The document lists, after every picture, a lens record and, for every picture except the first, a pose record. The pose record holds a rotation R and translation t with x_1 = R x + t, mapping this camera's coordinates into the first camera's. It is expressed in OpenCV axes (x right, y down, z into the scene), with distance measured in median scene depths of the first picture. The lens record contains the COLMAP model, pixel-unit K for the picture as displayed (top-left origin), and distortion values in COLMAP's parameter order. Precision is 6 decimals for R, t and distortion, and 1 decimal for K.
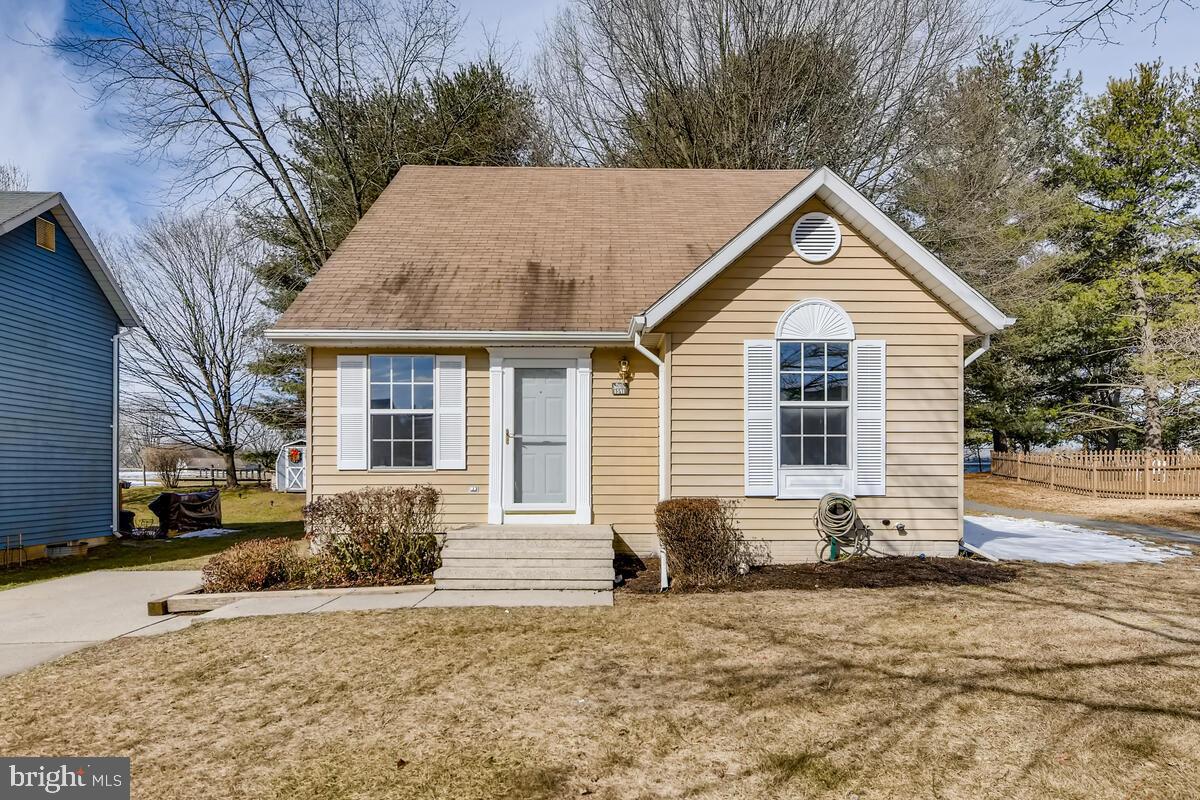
lens RADIAL K [[664.4, 0, 573.6], [0, 664.4, 481.4], [0, 0, 1]] dist [0.008348, 0.003193]
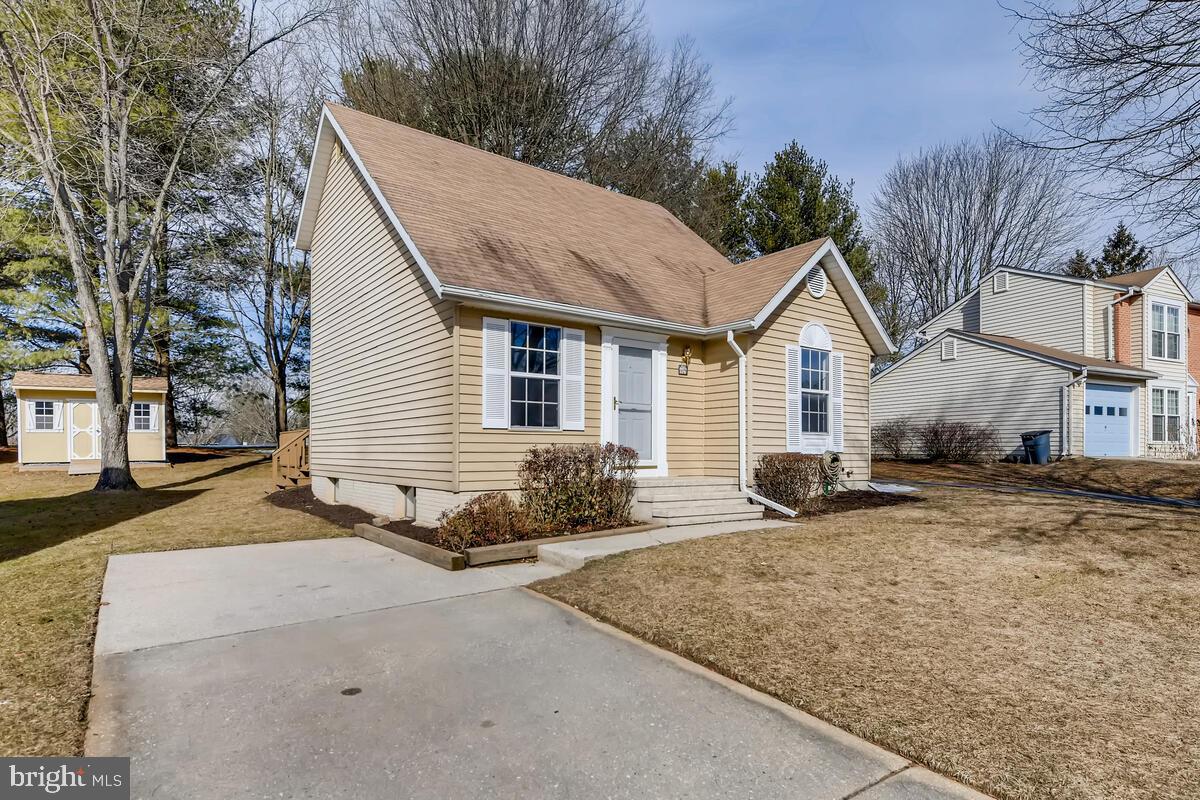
lens RADIAL K [[664.4, 0, 603.9], [0, 664.4, 452.4], [0, 0, 1]] dist [0.008348, 0.003193]
pose [[0.803386, 0.002203, 0.595455, -0.820606], [0.001409, 0.999983, -0.005600, 0.026174], [-0.595457, 0.005338, 0.803369, 0.066920]]
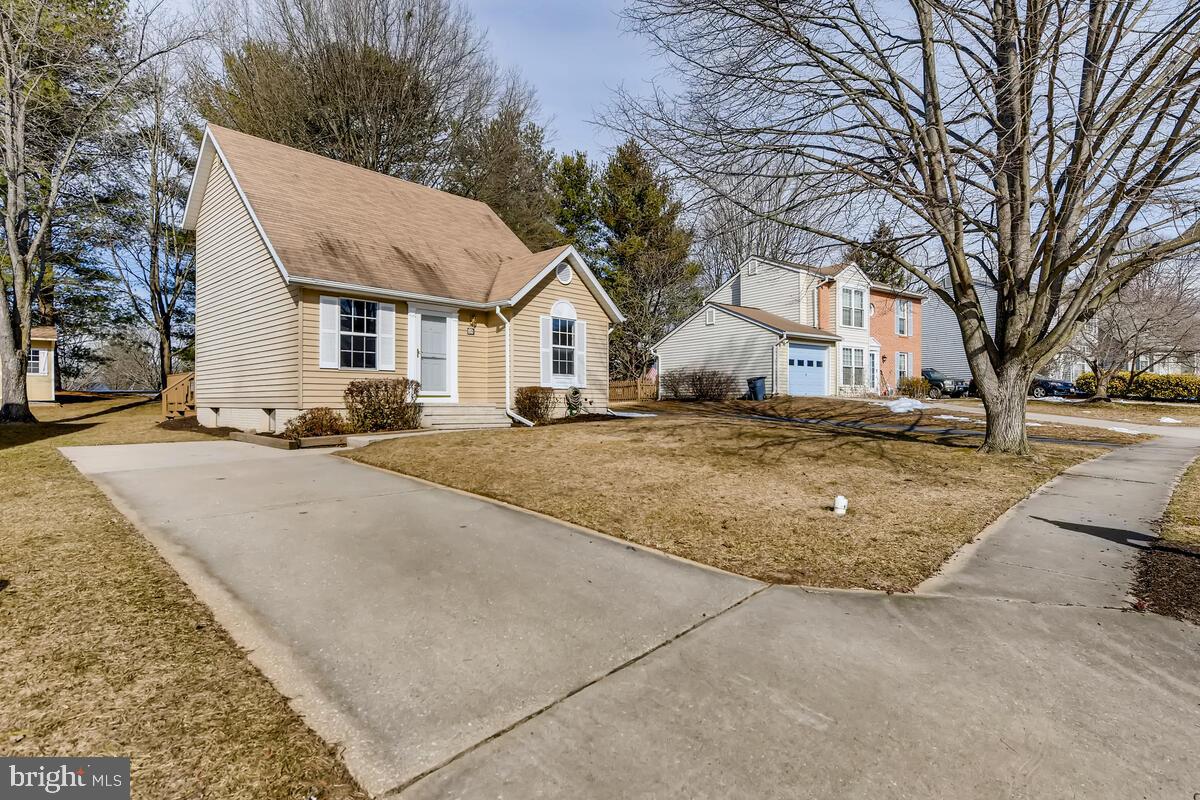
lens RADIAL K [[623.8, 0, 589.9], [0, 623.8, 401.2], [0, 0, 1]] dist [0.017521, -0.002954]
pose [[0.706630, 0.002723, 0.707578, -0.955905], [0.002979, 0.999972, -0.006824, 0.073451], [-0.707577, 0.006930, 0.706602, -0.497208]]
